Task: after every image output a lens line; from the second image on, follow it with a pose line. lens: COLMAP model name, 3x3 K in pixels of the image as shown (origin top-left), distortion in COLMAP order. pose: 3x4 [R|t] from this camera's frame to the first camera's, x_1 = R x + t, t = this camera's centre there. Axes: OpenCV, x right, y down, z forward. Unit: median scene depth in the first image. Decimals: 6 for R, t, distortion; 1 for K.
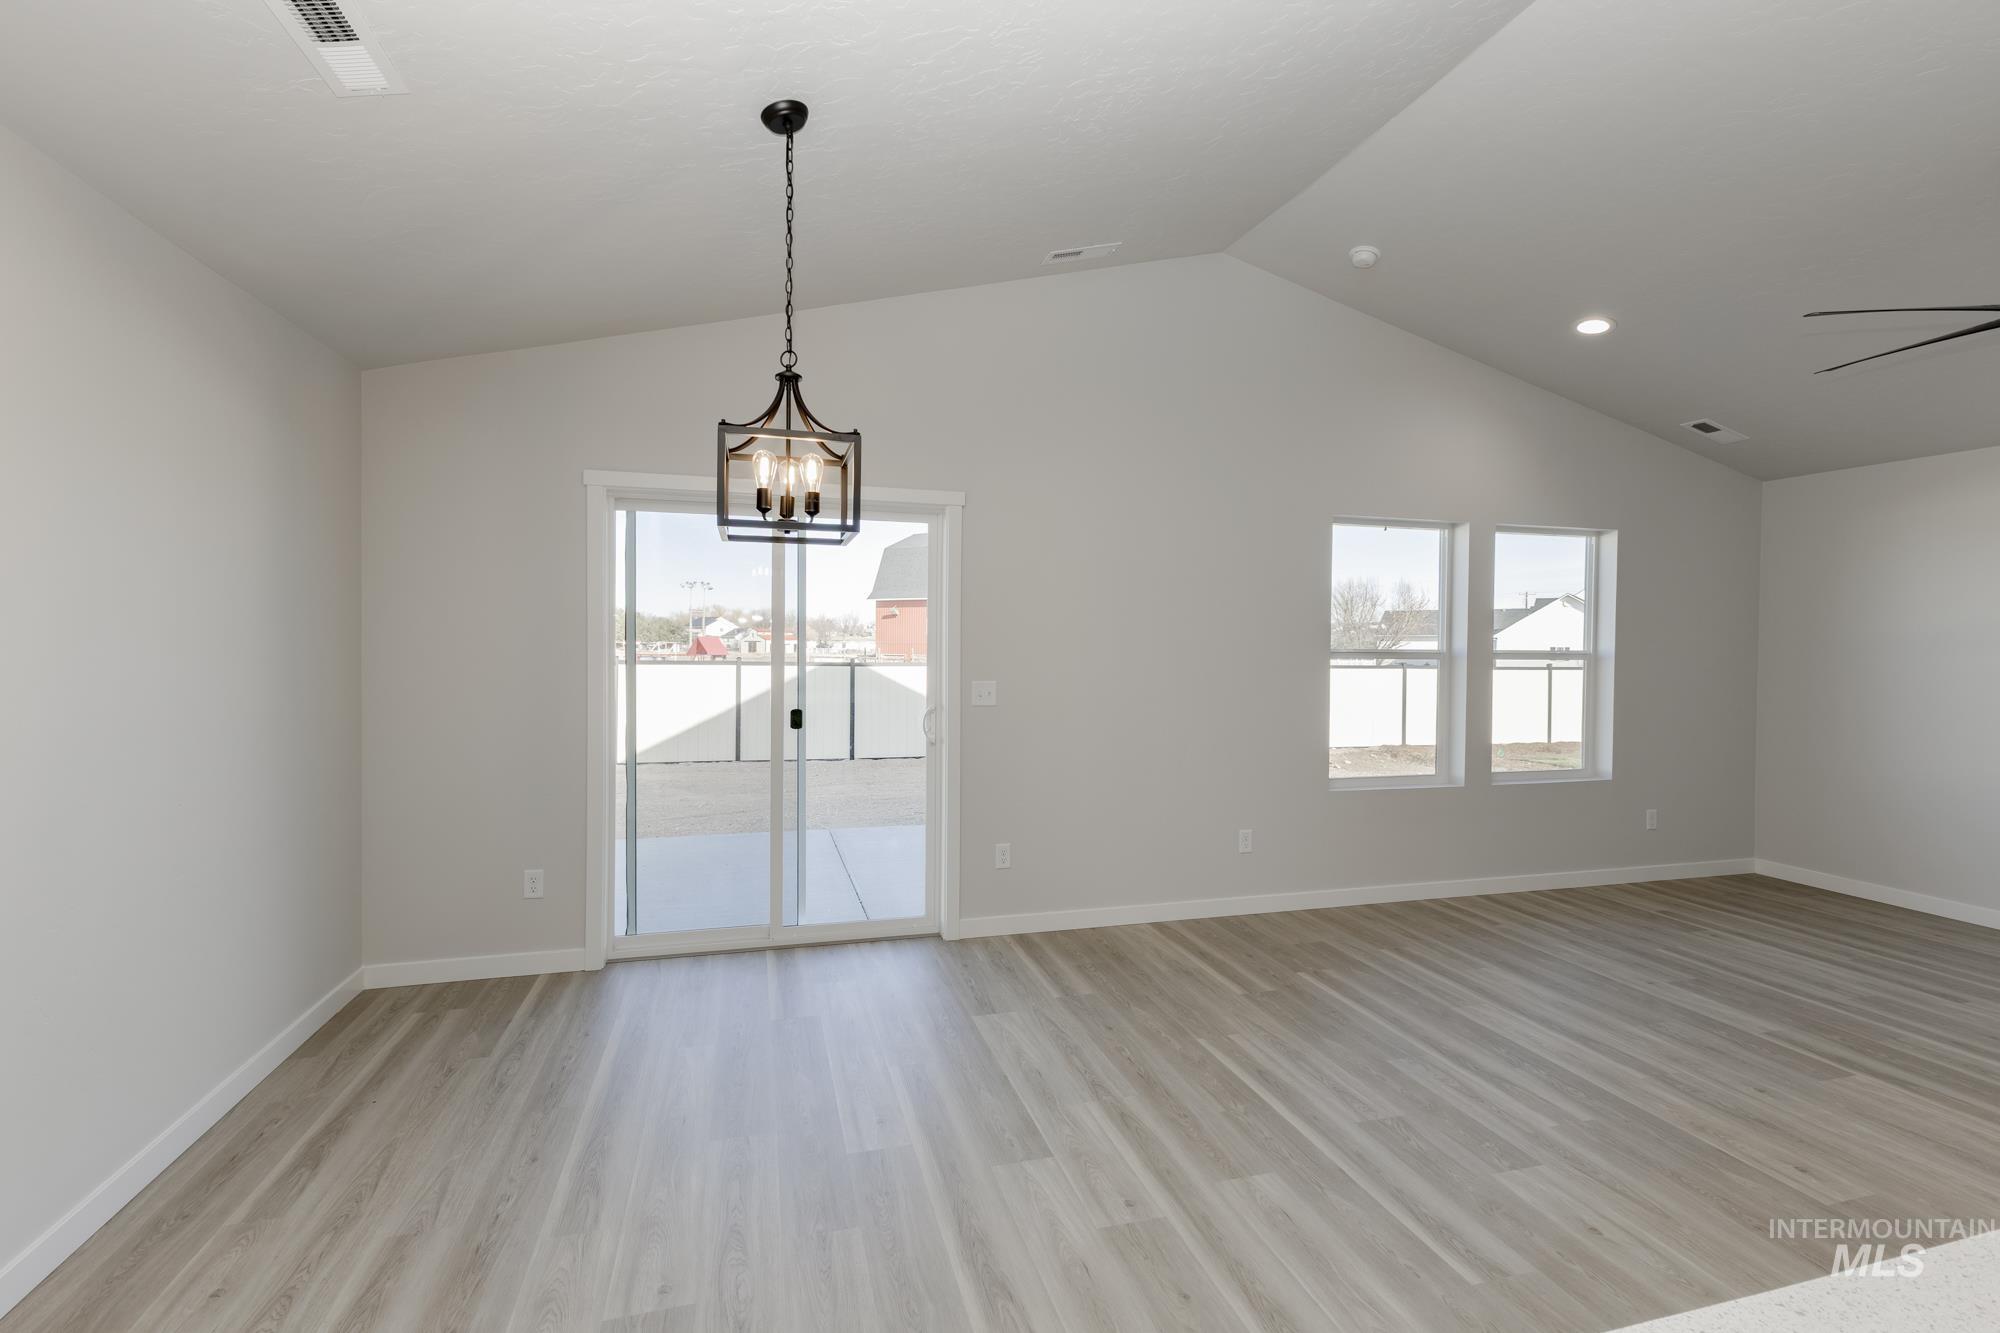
lens RADIAL K [[869.3, 0, 990.2], [0, 869.3, 650.6], [0, 0, 1]] dist [0.010376, -0.001082]
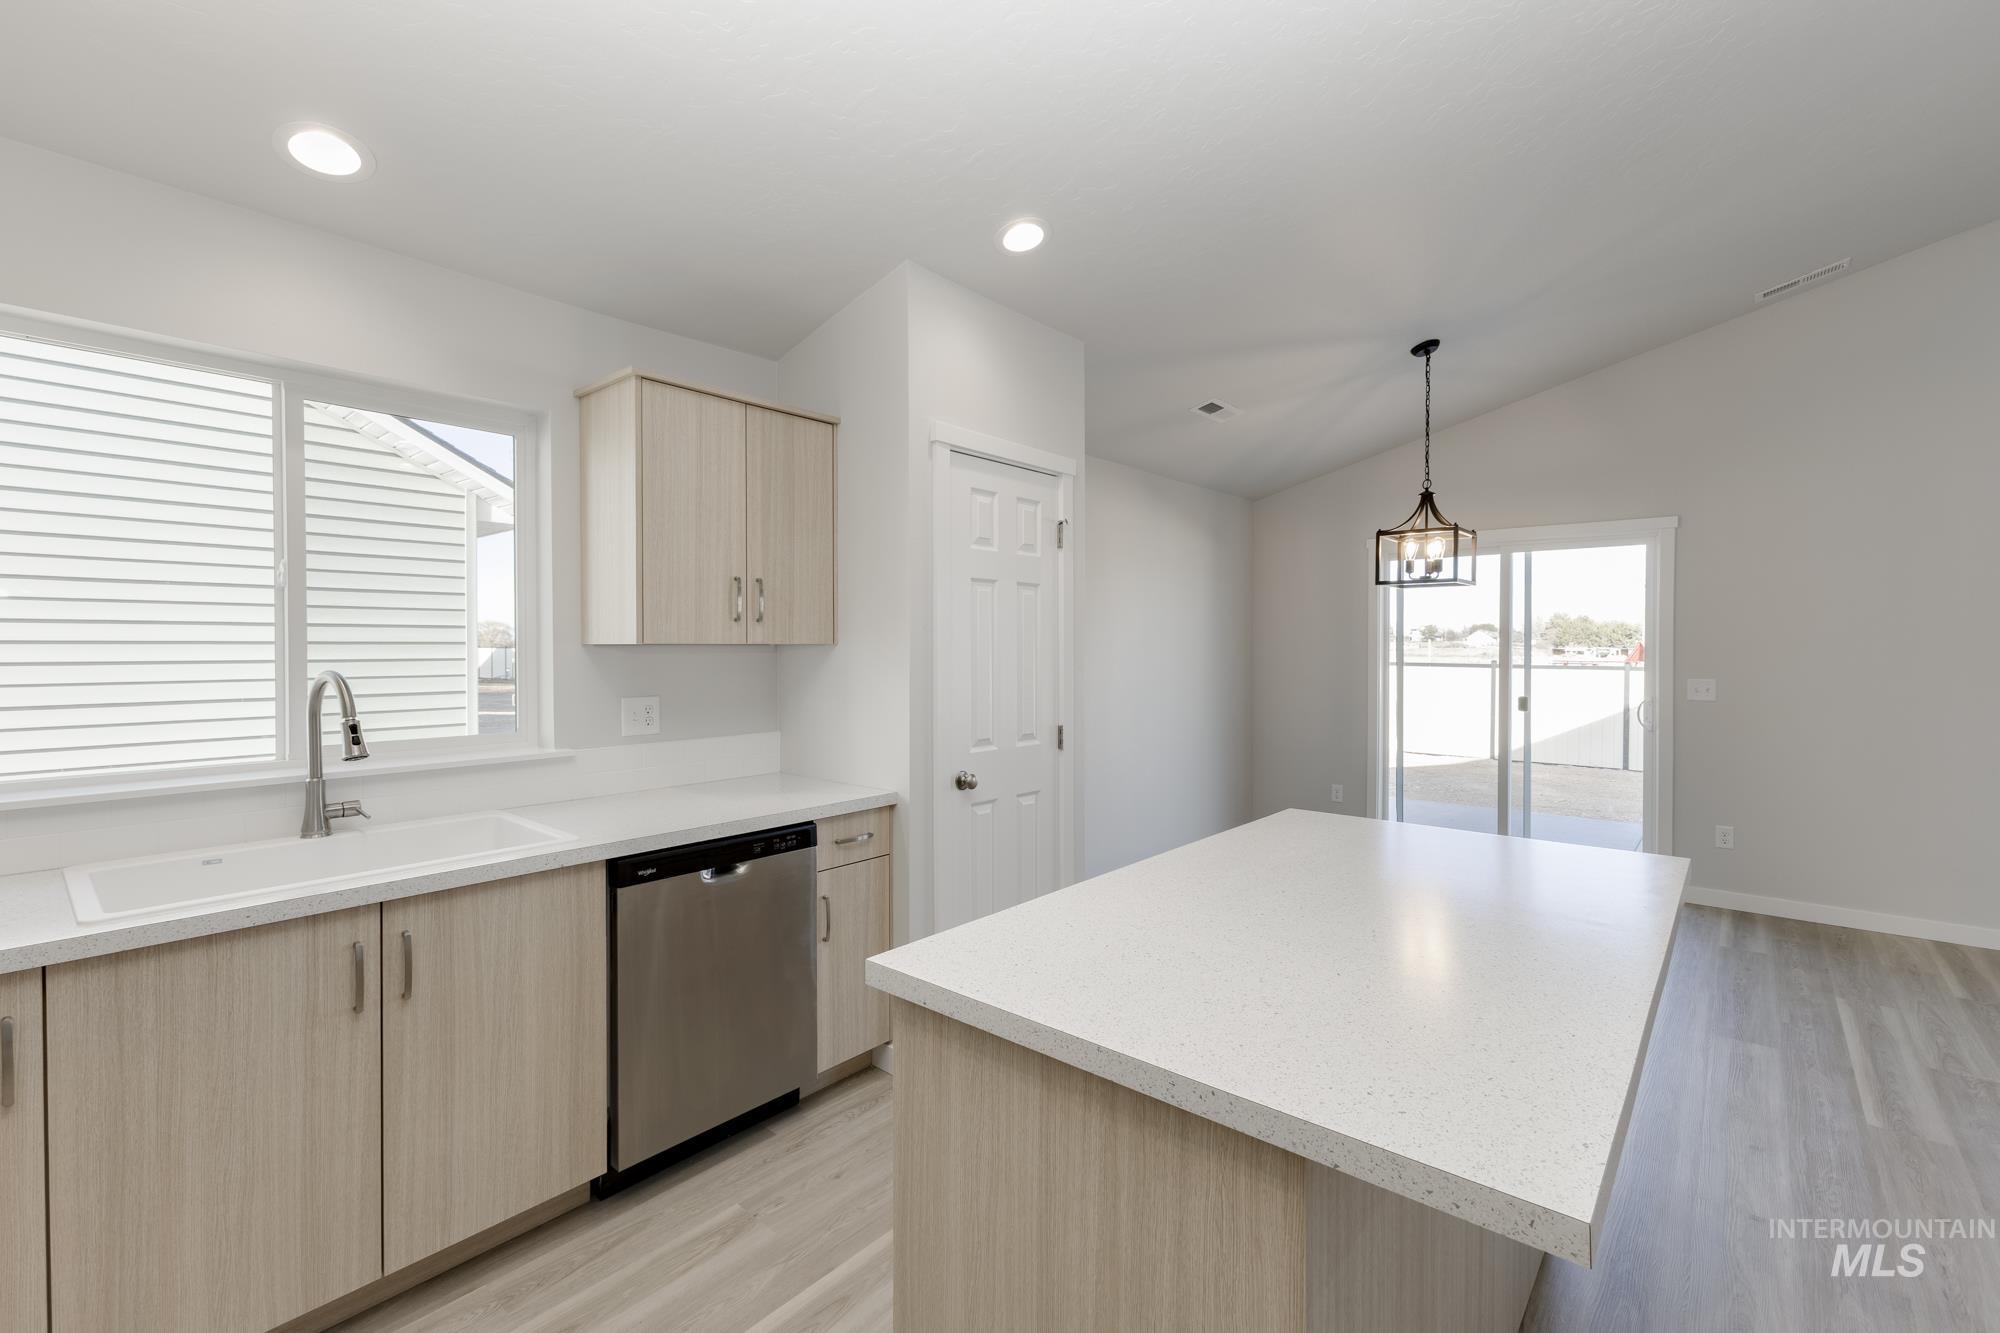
lens RADIAL K [[869.3, 0, 1012.0], [0, 869.3, 652.4], [0, 0, 1]] dist [0.010376, -0.001082]
pose [[0.564500, -0.000618, -0.825433, 0.456990], [-0.003804, 0.999987, -0.003350, 0.007236], [0.825424, 0.005031, 0.564491, -0.414651]]
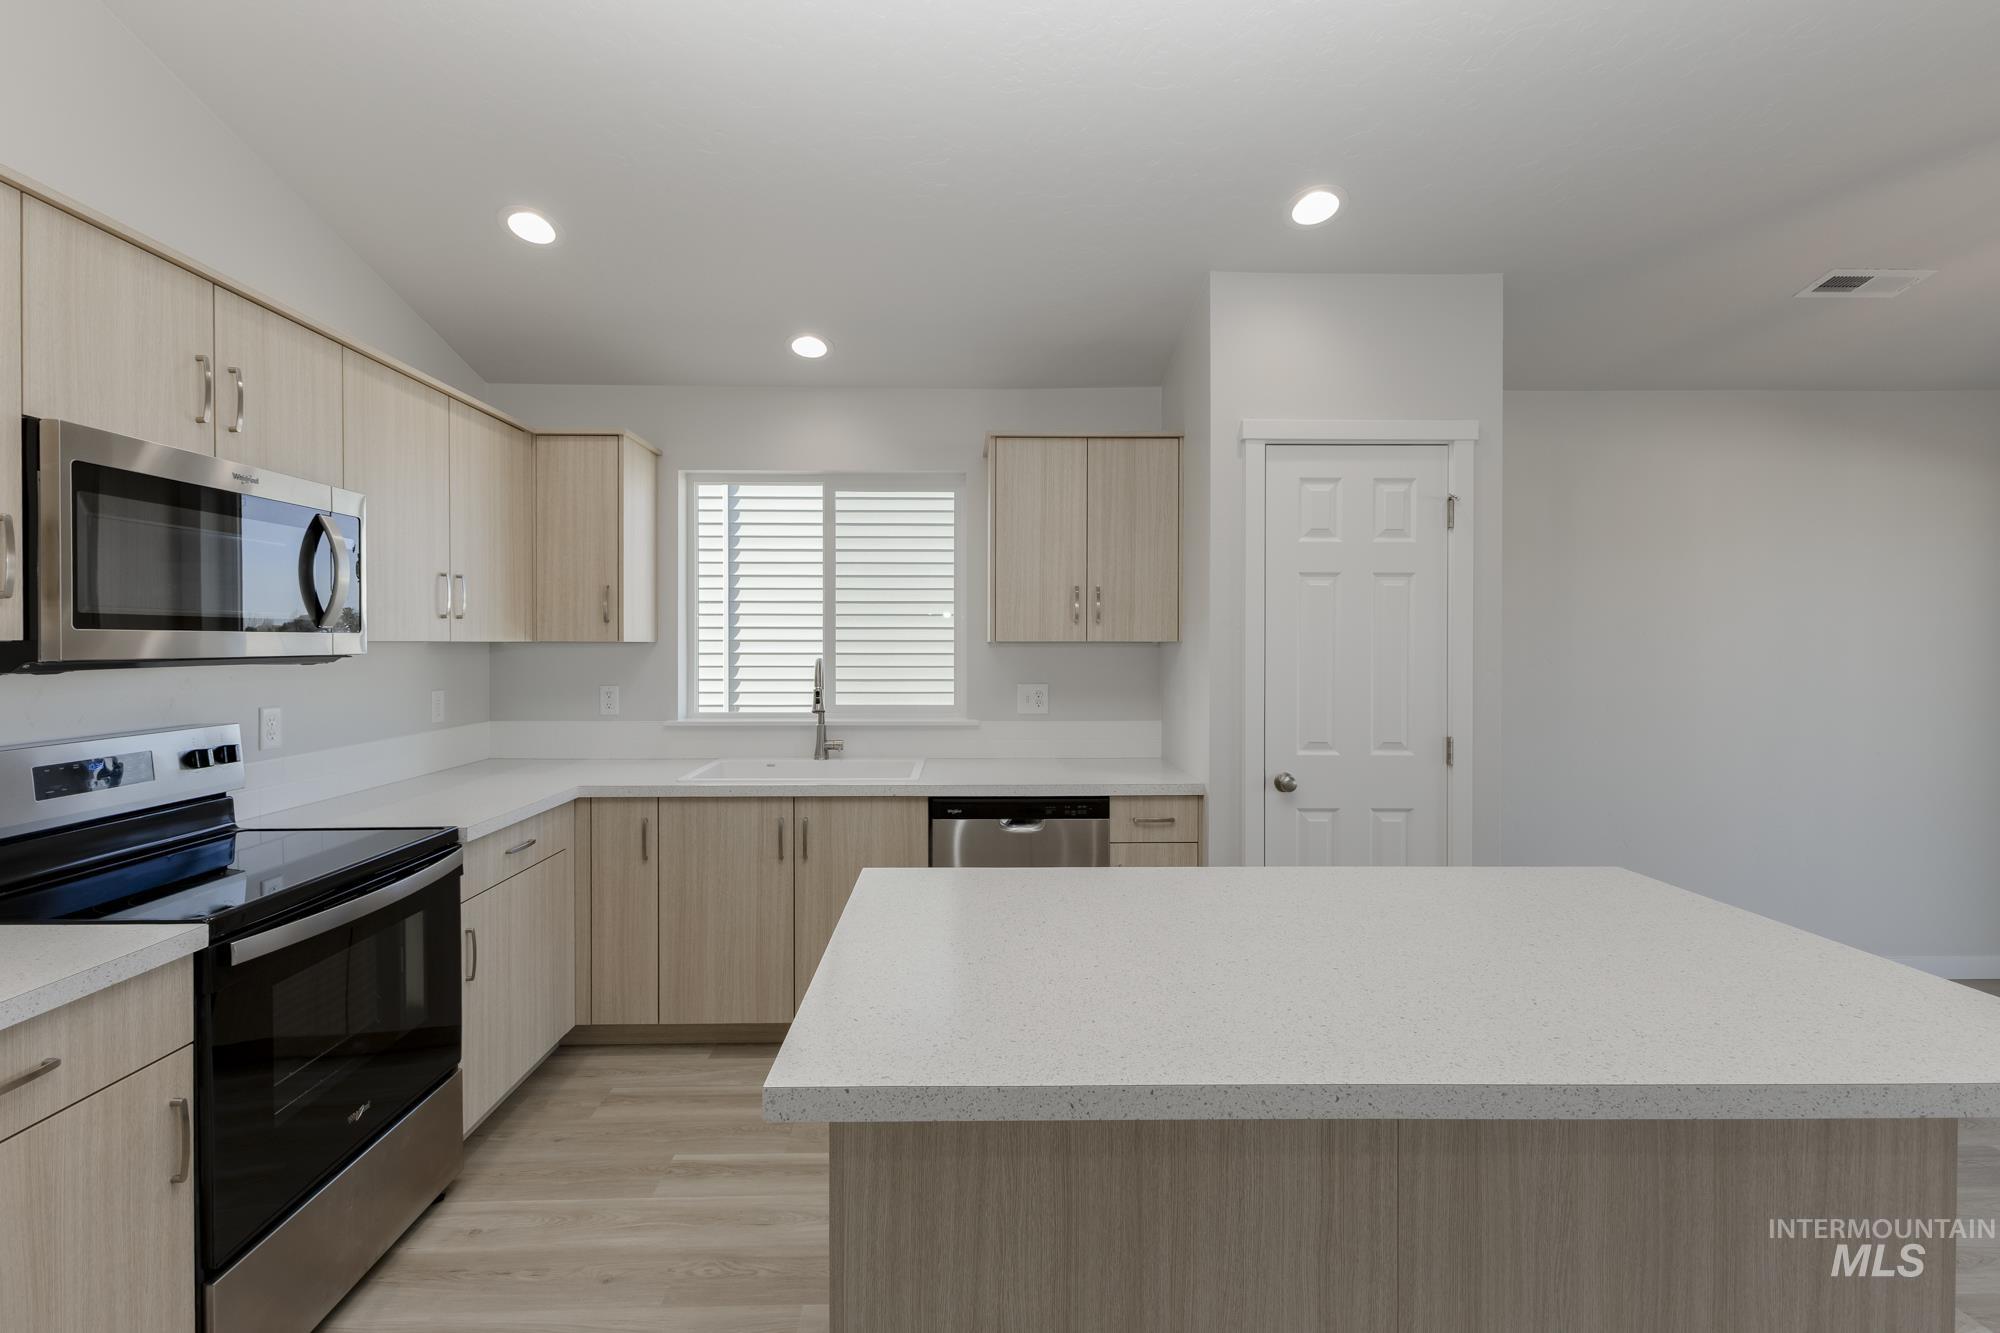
lens RADIAL K [[869.3, 0, 973.4], [0, 869.3, 650.7], [0, 0, 1]] dist [0.010376, -0.001082]
pose [[-0.249617, 0.001495, -0.968343, 0.586539], [-0.011806, 0.999920, 0.004587, 0.004963], [0.968273, 0.012577, -0.249579, -0.090410]]
